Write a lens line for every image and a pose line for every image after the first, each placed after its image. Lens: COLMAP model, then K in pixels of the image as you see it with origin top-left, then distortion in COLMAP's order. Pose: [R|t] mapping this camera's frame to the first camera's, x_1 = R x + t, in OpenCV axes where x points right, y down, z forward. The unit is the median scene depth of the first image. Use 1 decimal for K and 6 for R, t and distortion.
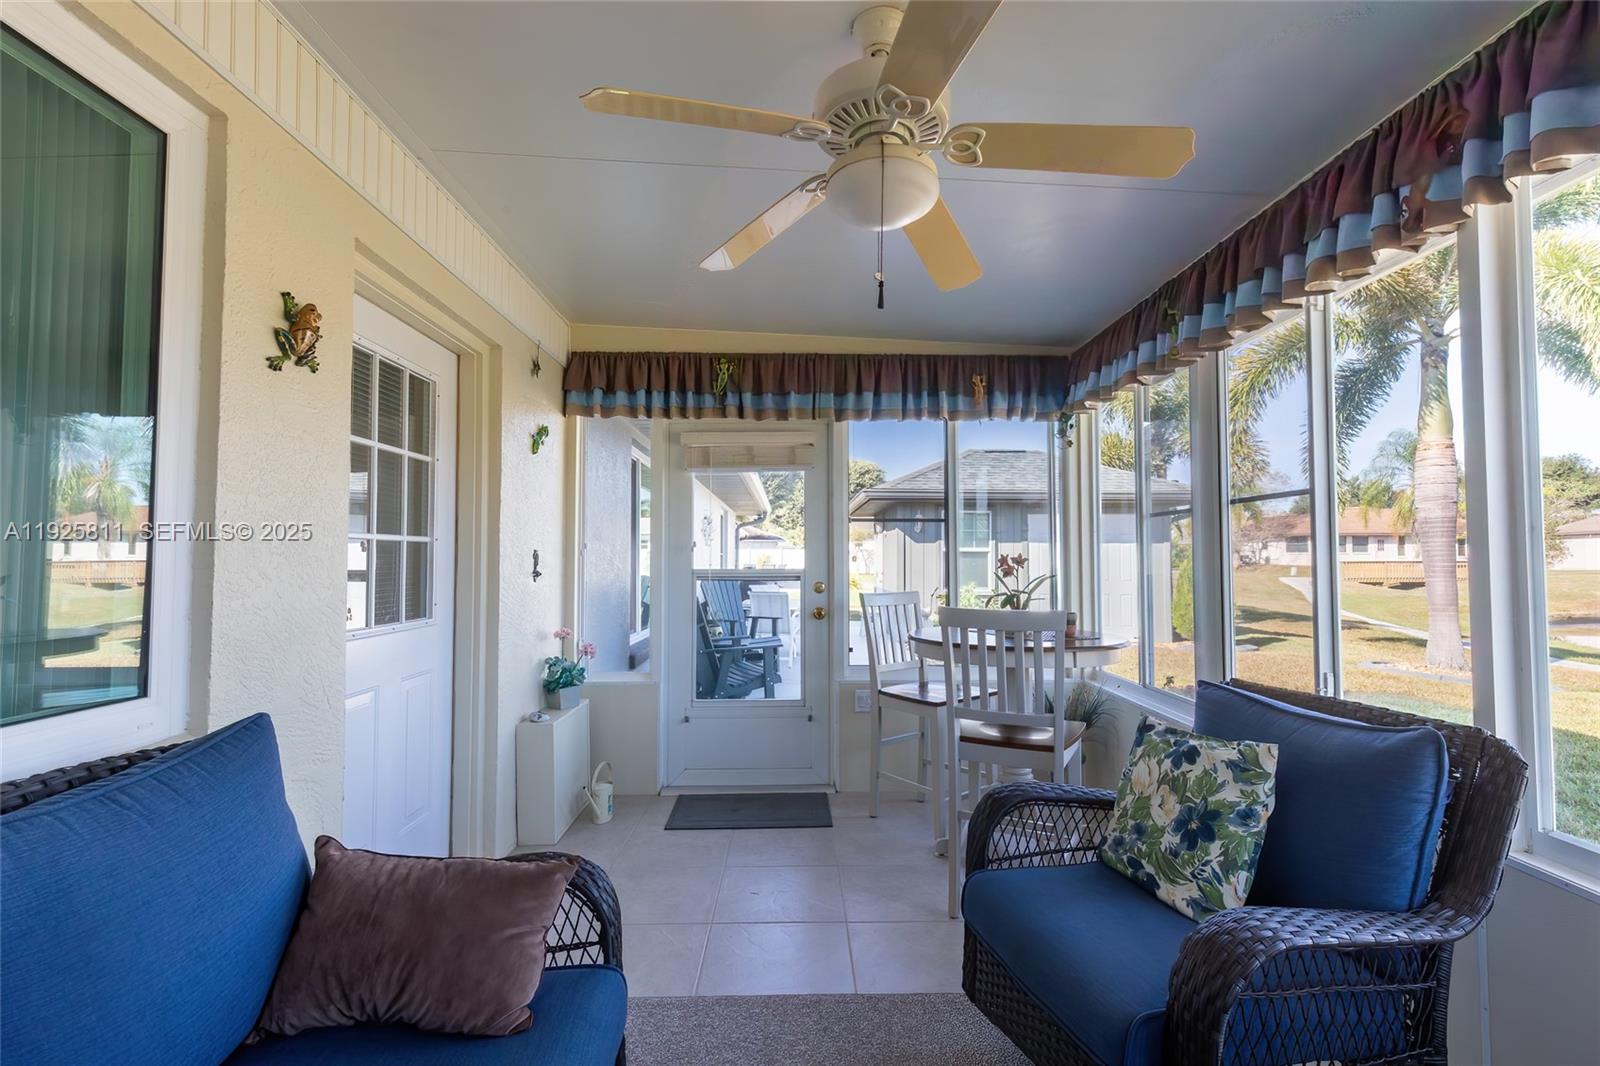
lens RADIAL K [[727.6, 0, 802.5], [0, 727.6, 536.0], [0, 0, 1]] dist [0.011861, -0.001908]
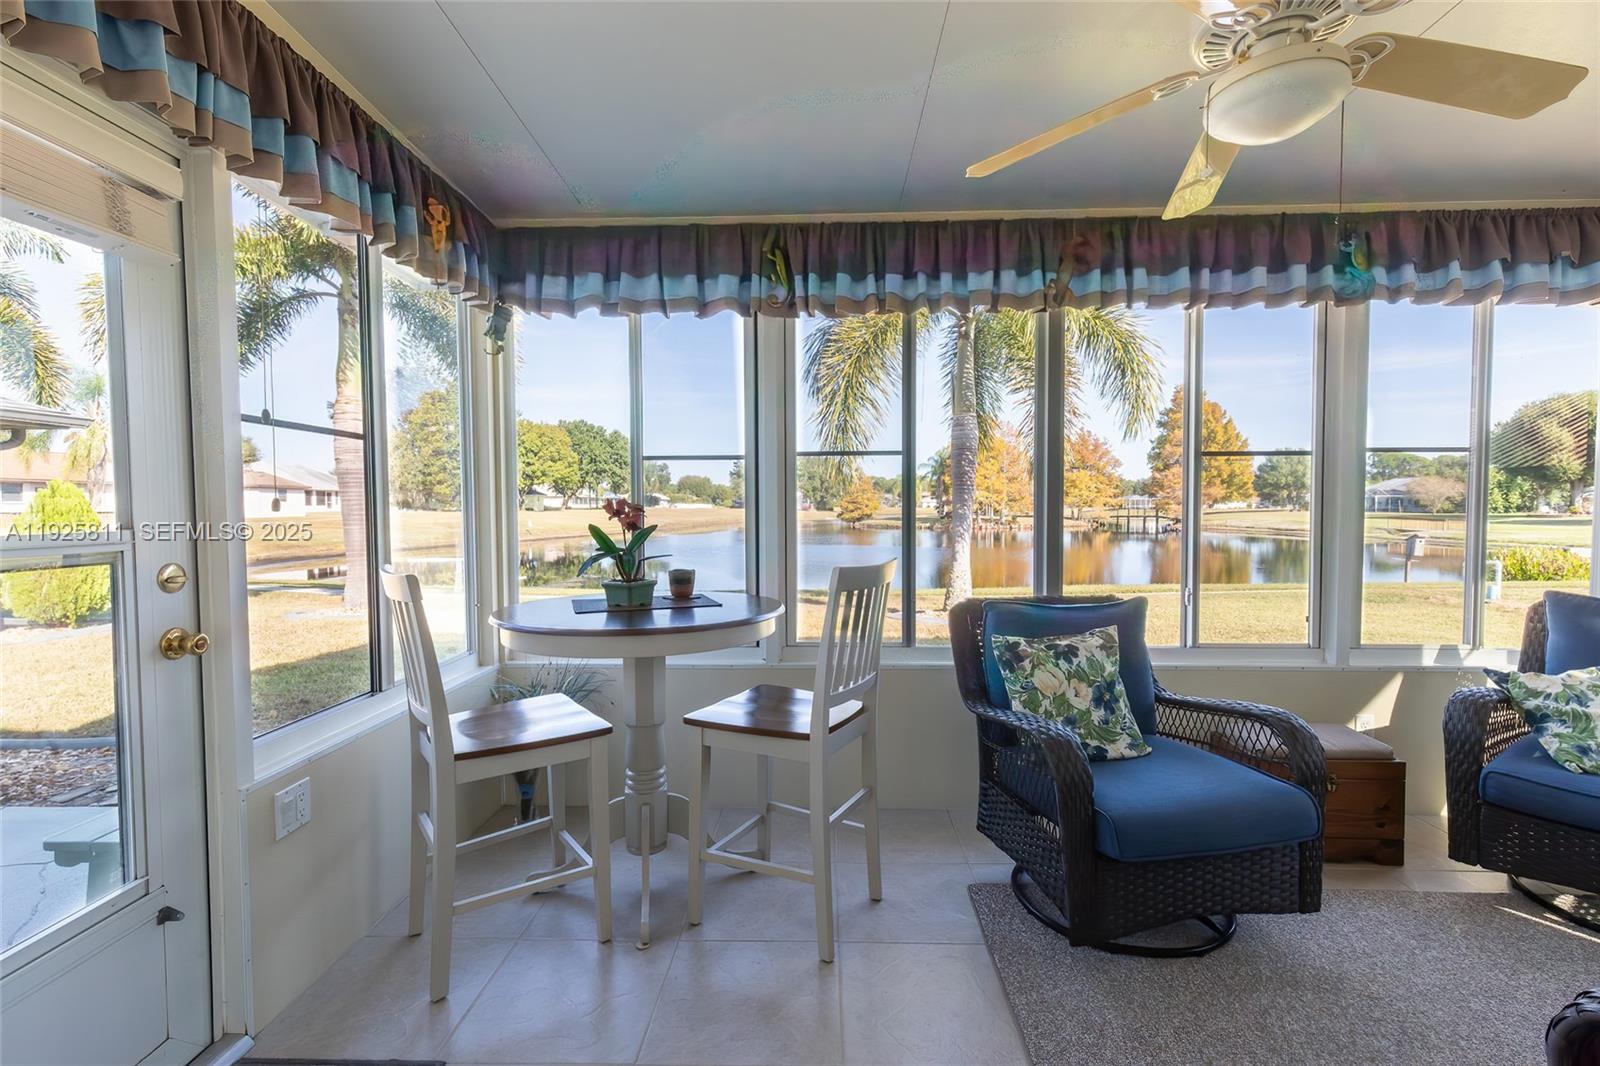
lens RADIAL K [[727.6, 0, 805.8], [0, 727.6, 530.7], [0, 0, 1]] dist [0.011861, -0.001908]
pose [[0.044406, -0.035559, 0.998380, -0.813557], [-0.025390, 0.999003, 0.036711, 0.043930], [-0.998691, -0.026979, 0.043459, 1.442341]]
